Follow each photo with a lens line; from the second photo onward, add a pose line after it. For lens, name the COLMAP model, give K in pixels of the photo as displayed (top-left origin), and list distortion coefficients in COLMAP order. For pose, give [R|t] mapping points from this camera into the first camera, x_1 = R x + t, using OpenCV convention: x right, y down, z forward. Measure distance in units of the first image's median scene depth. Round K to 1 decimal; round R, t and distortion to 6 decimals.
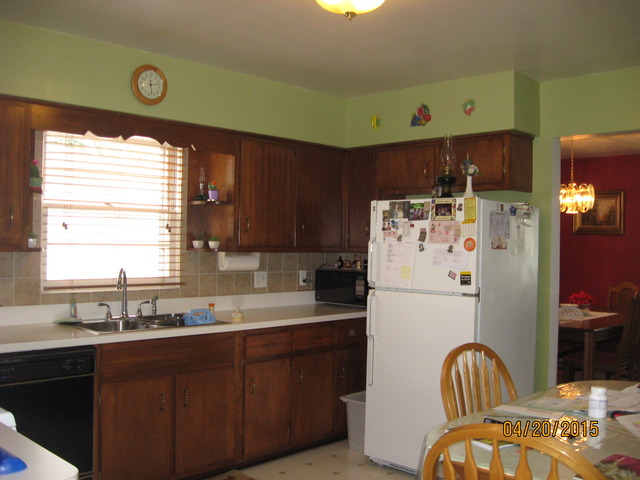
lens RADIAL K [[657.7, 0, 319.4], [0, 657.7, 238.5], [0, 0, 1]] dist [-0.109842, 0.000000]
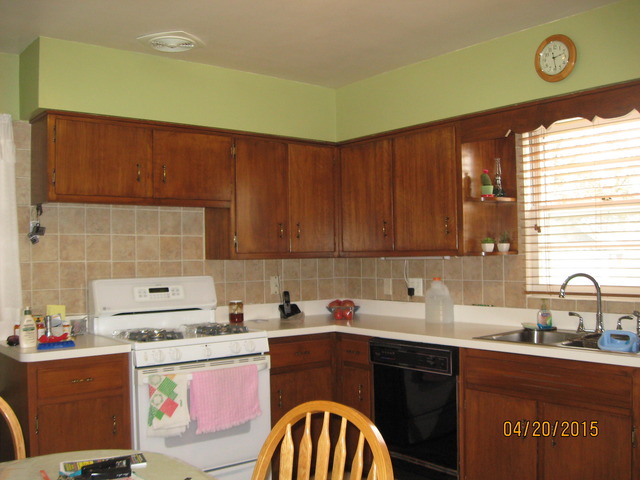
lens RADIAL K [[657.7, 0, 319.4], [0, 657.7, 243.5], [0, 0, 1]] dist [-0.109842, 0.000000]
pose [[-0.101991, -0.026026, -0.994445, 0.601839], [0.027659, 0.999197, -0.028988, 0.021791], [0.994401, -0.030462, -0.101189, 0.770413]]
